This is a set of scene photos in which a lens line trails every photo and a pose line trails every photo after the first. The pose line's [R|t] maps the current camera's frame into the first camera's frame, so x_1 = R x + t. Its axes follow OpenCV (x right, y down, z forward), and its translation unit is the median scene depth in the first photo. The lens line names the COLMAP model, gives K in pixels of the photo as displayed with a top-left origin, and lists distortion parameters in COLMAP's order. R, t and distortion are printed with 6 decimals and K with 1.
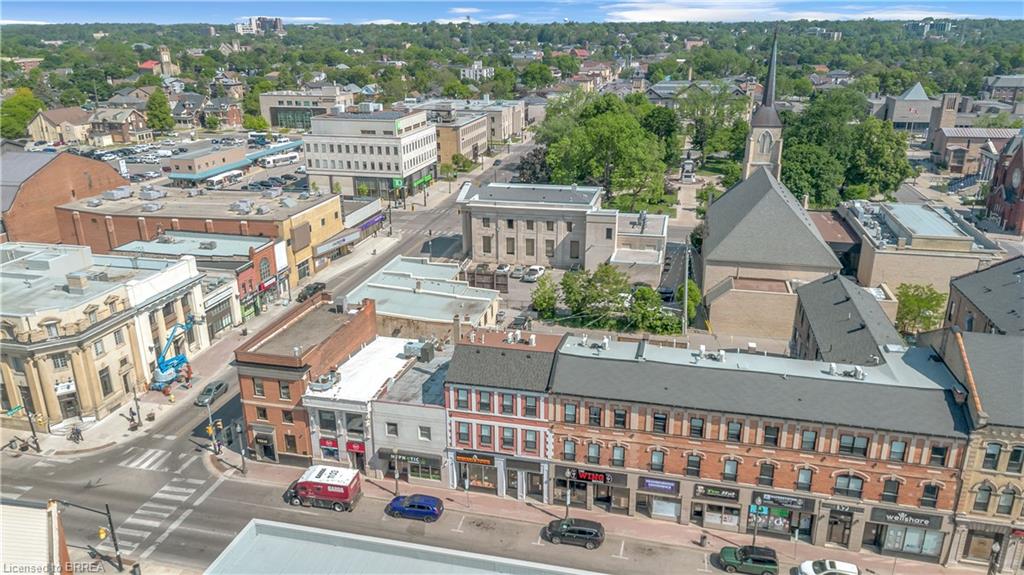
lens RADIAL K [[738.7, 0, 508.4], [0, 738.7, 285.3], [0, 0, 1]] dist [0.050934, -0.038586]
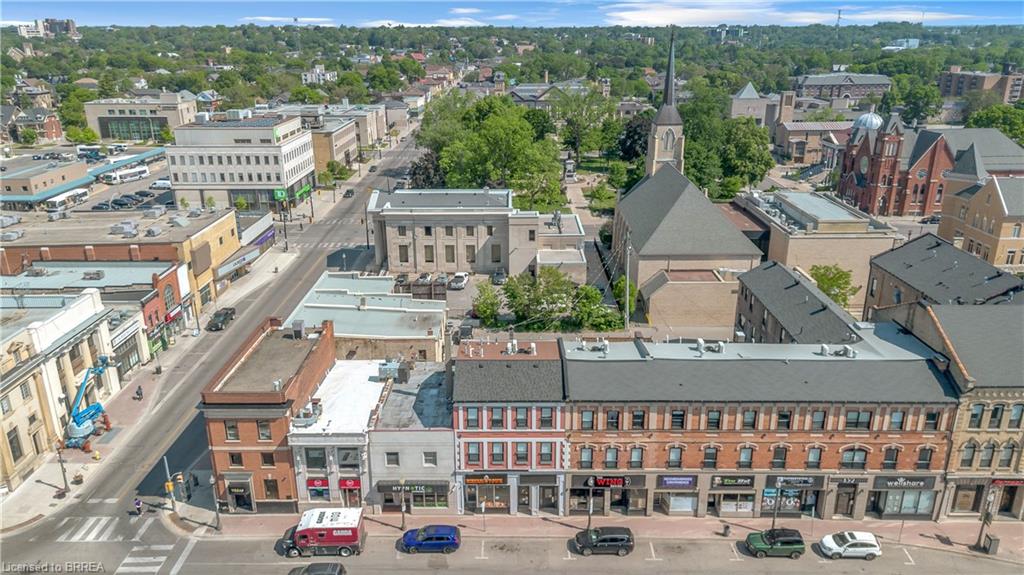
lens RADIAL K [[738.7, 0, 512.9], [0, 738.7, 285.7], [0, 0, 1]] dist [0.050934, -0.038586]
pose [[0.973443, -0.073150, 0.216926, -0.174295], [0.074158, 0.997240, 0.003505, -0.011819], [-0.216583, 0.012675, 0.976182, 0.055063]]
